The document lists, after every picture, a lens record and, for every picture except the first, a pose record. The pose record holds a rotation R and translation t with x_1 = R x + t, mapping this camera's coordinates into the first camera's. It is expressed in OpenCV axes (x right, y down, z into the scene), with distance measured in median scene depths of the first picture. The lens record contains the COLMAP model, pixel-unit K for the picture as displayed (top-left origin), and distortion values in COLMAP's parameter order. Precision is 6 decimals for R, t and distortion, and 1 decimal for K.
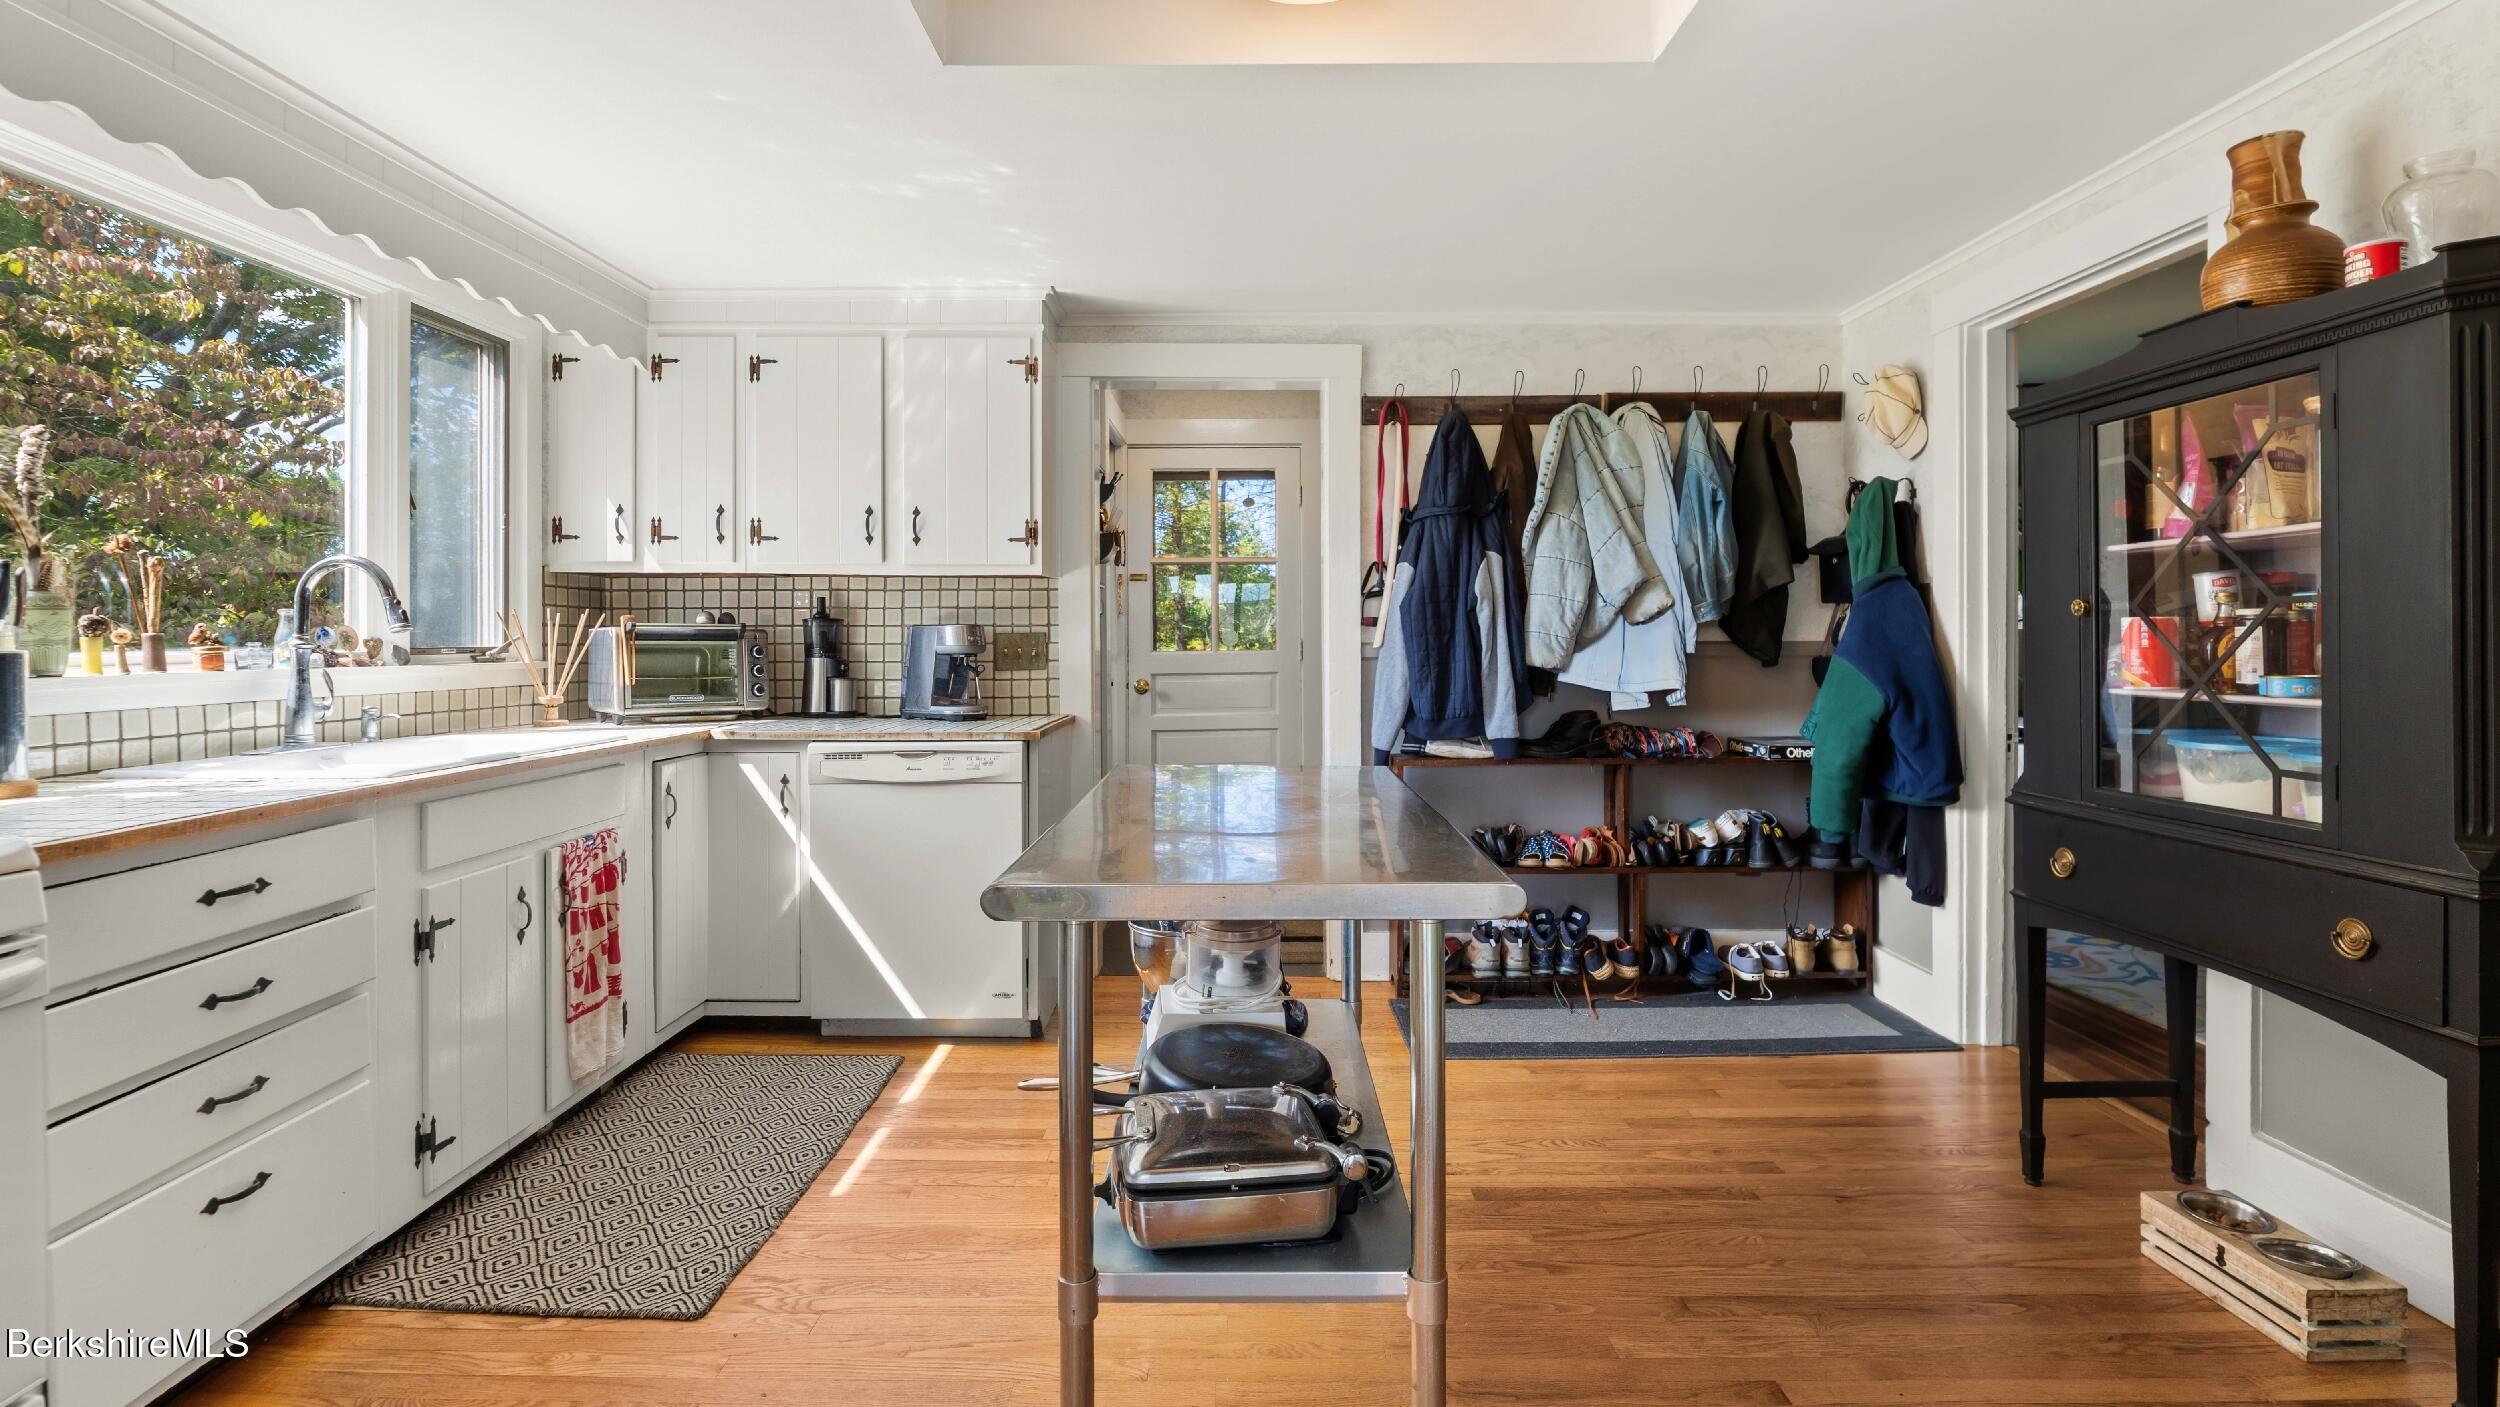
lens RADIAL K [[1152.5, 0, 1239.7], [0, 1152.5, 633.4], [0, 0, 1]] dist [-0.002232, -0.000460]
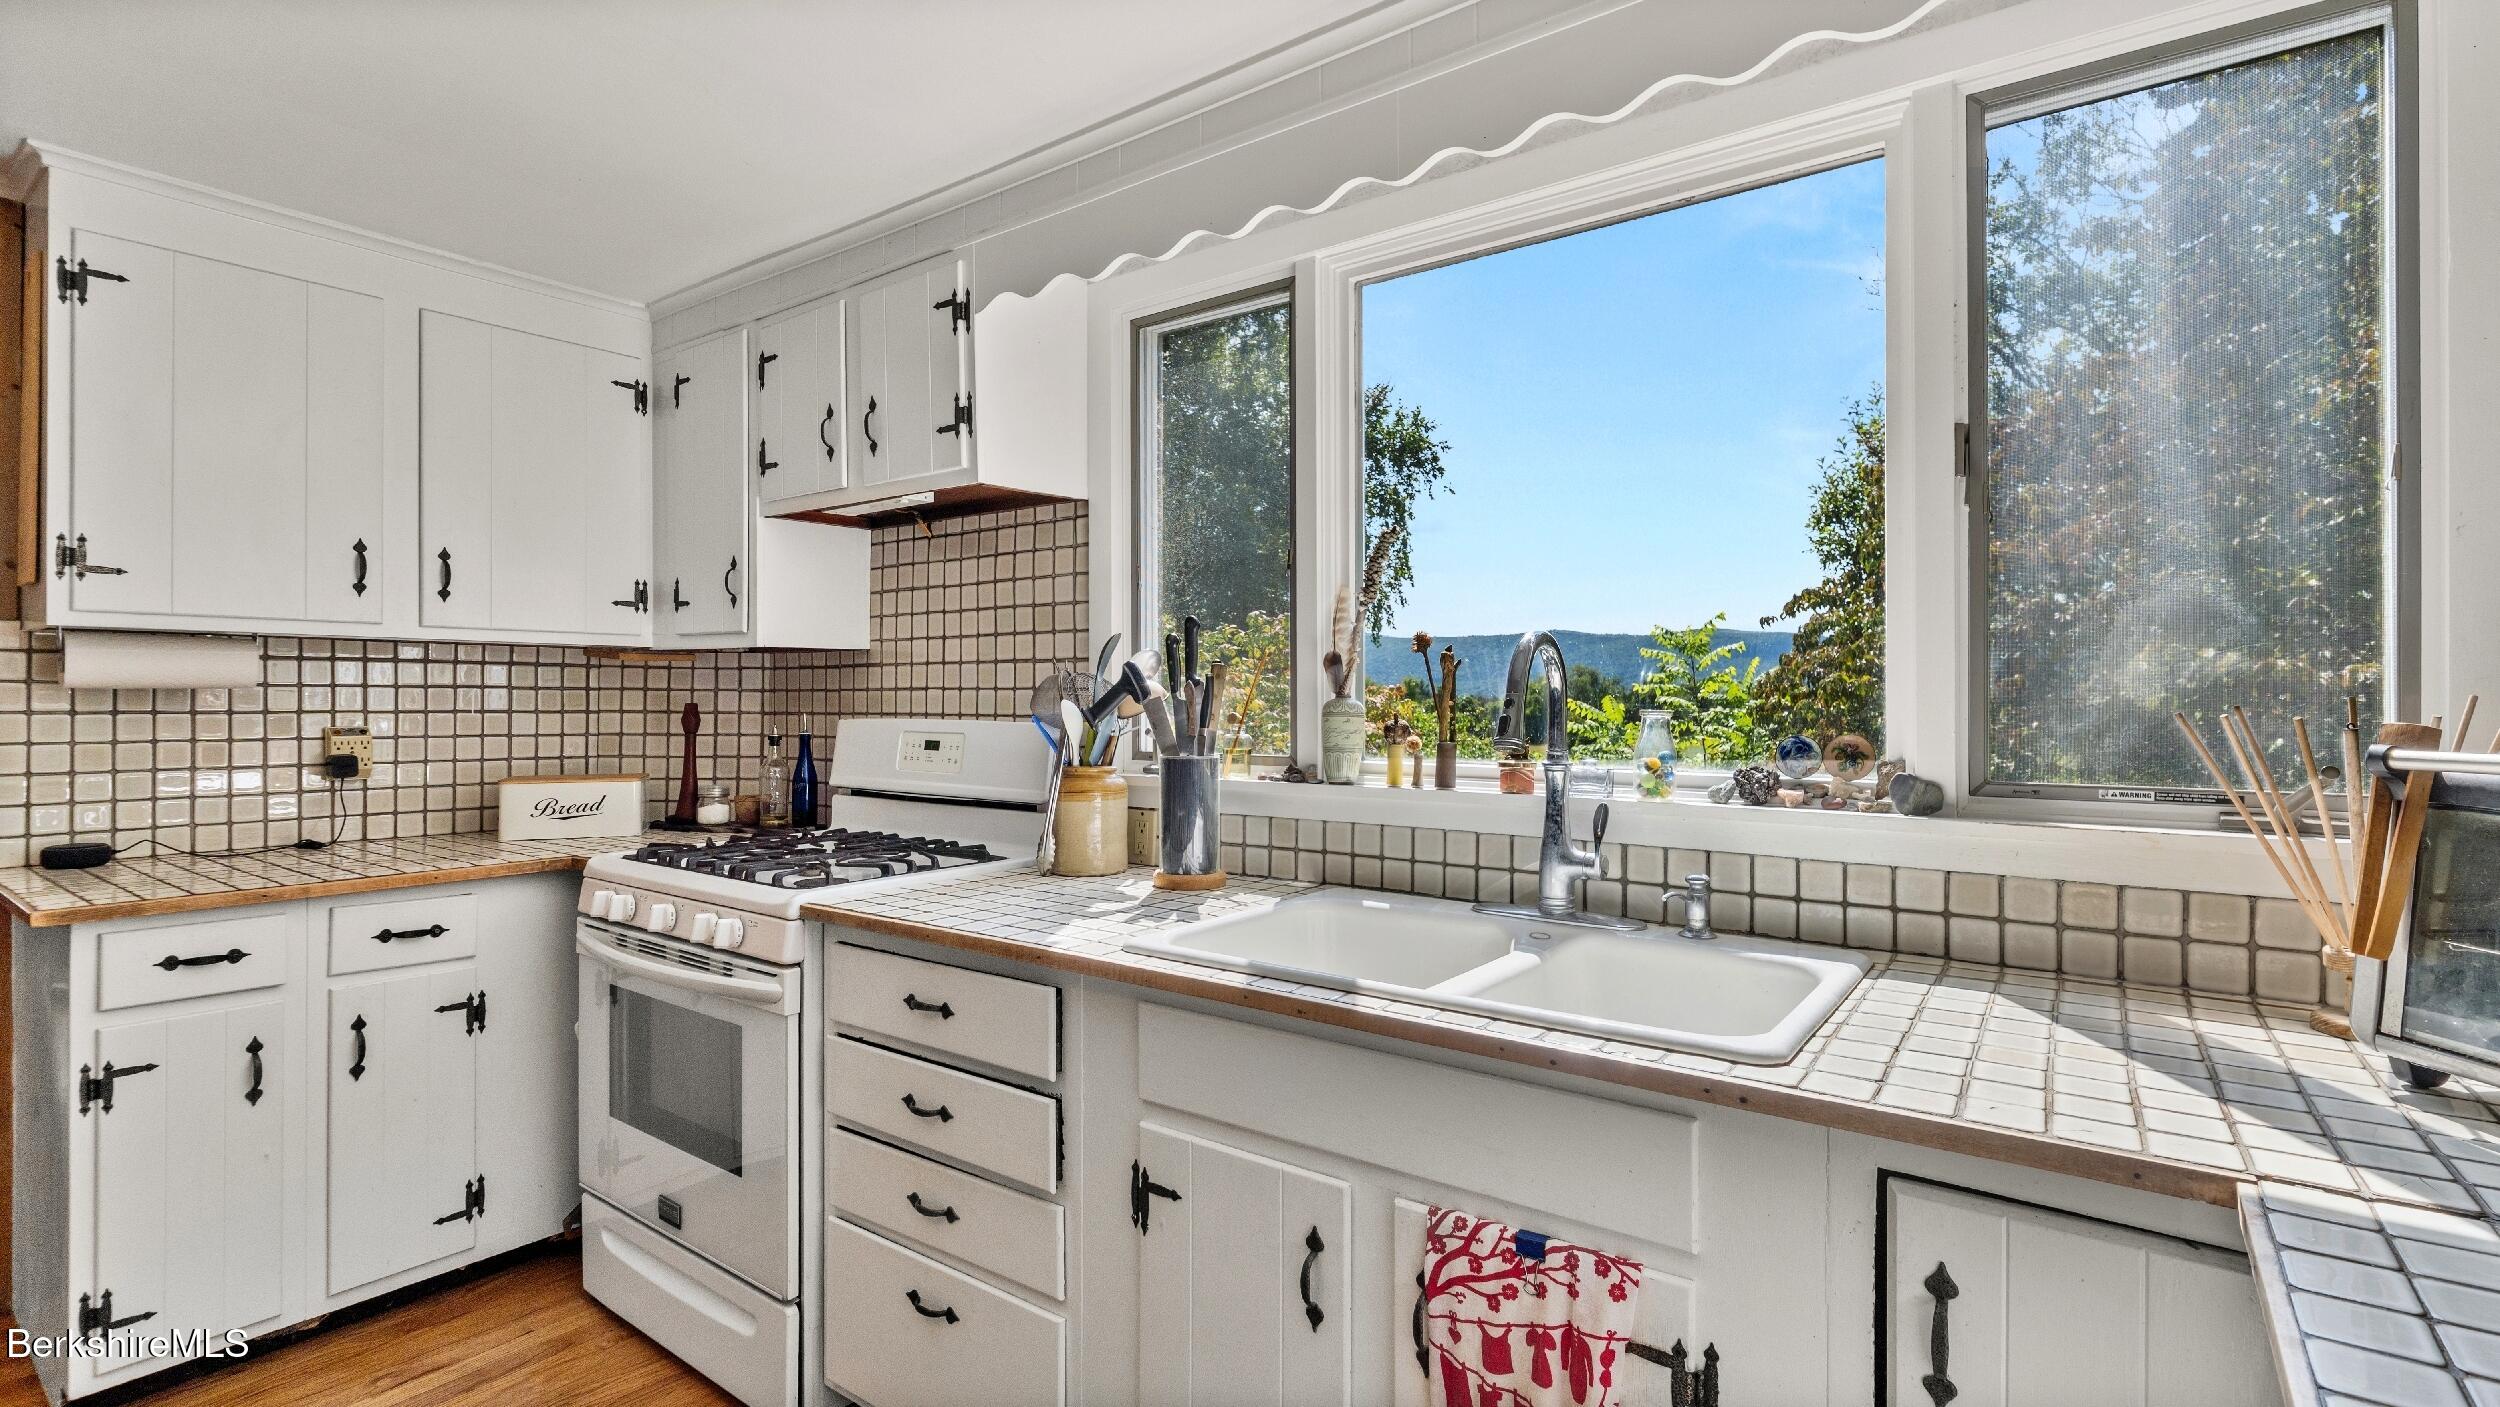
lens RADIAL K [[1139.2, 0, 1254.2], [0, 1139.2, 685.6], [0, 0, 1]] dist [-0.004398, -0.000585]
pose [[-0.589388, -0.005015, -0.807835, -0.114017], [0.003606, 0.999954, -0.008839, -0.022164], [0.807842, -0.008123, -0.589343, 0.876731]]
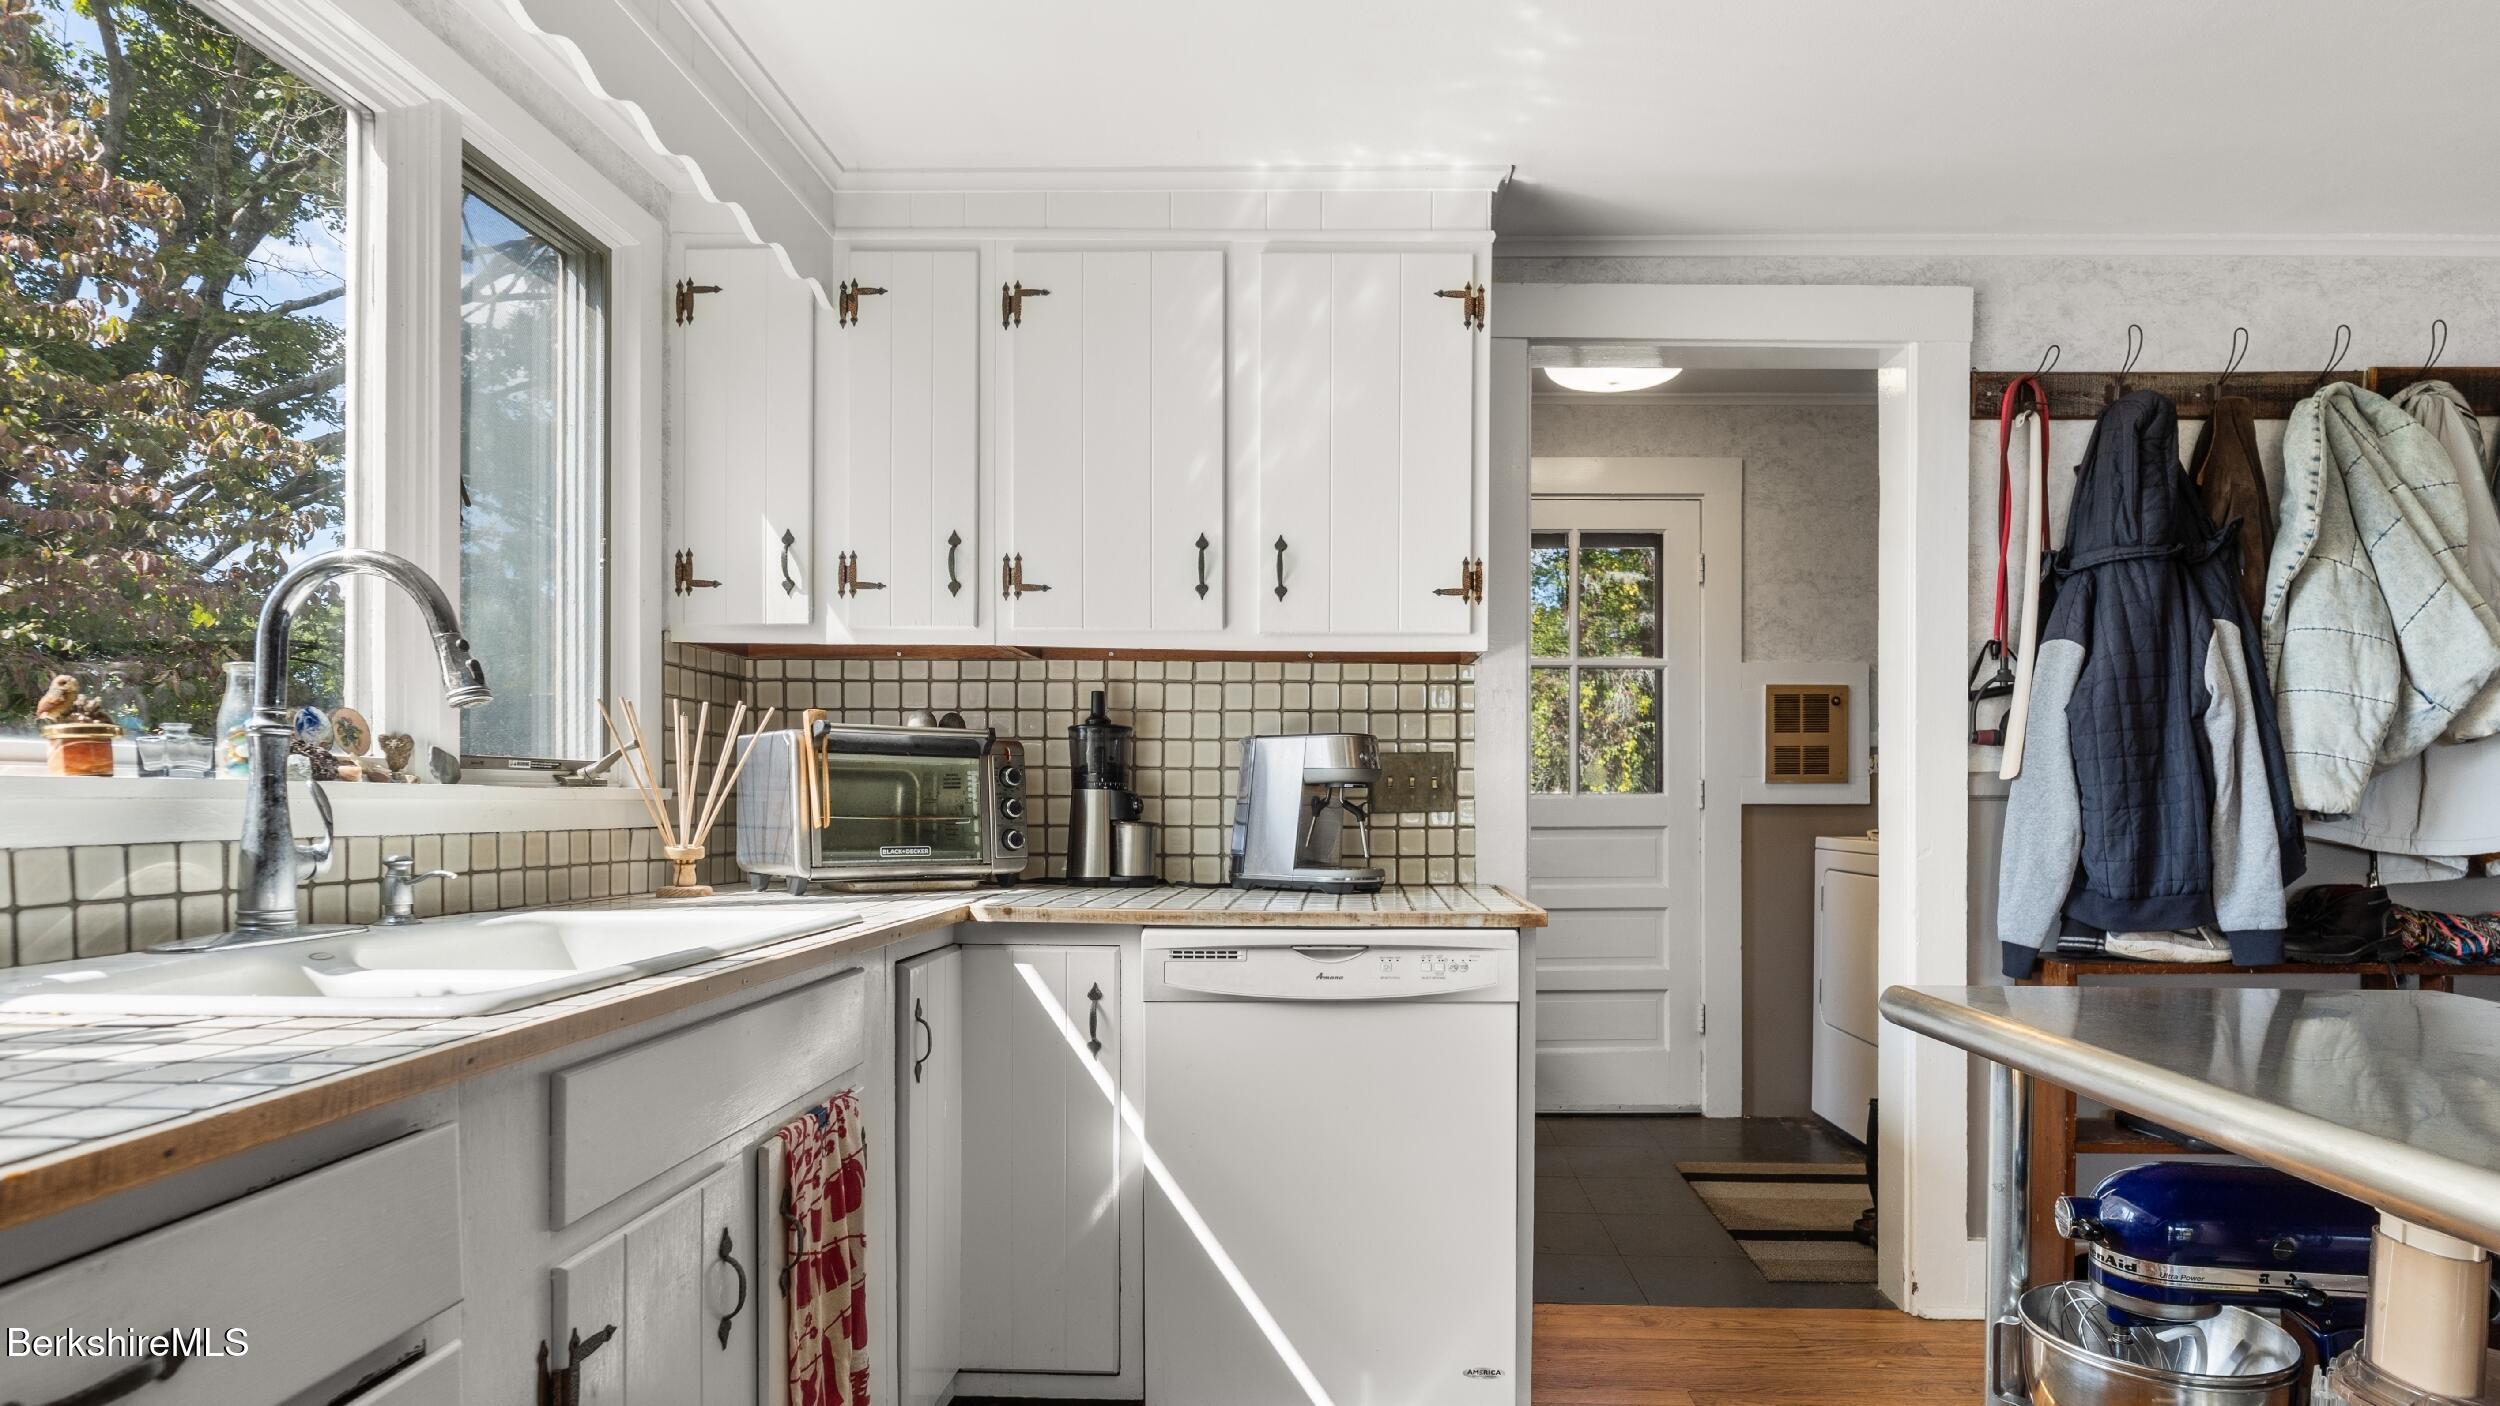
lens RADIAL K [[1341.5, 0, 1319.2], [0, 1341.5, 807.0], [0, 0, 1]] dist [-0.002496, 0.001481]
pose [[0.999897, 0.007545, -0.012232, -0.249822], [-0.007432, 0.999930, 0.009241, 0.024472], [0.012301, -0.009149, 0.999882, 0.299763]]
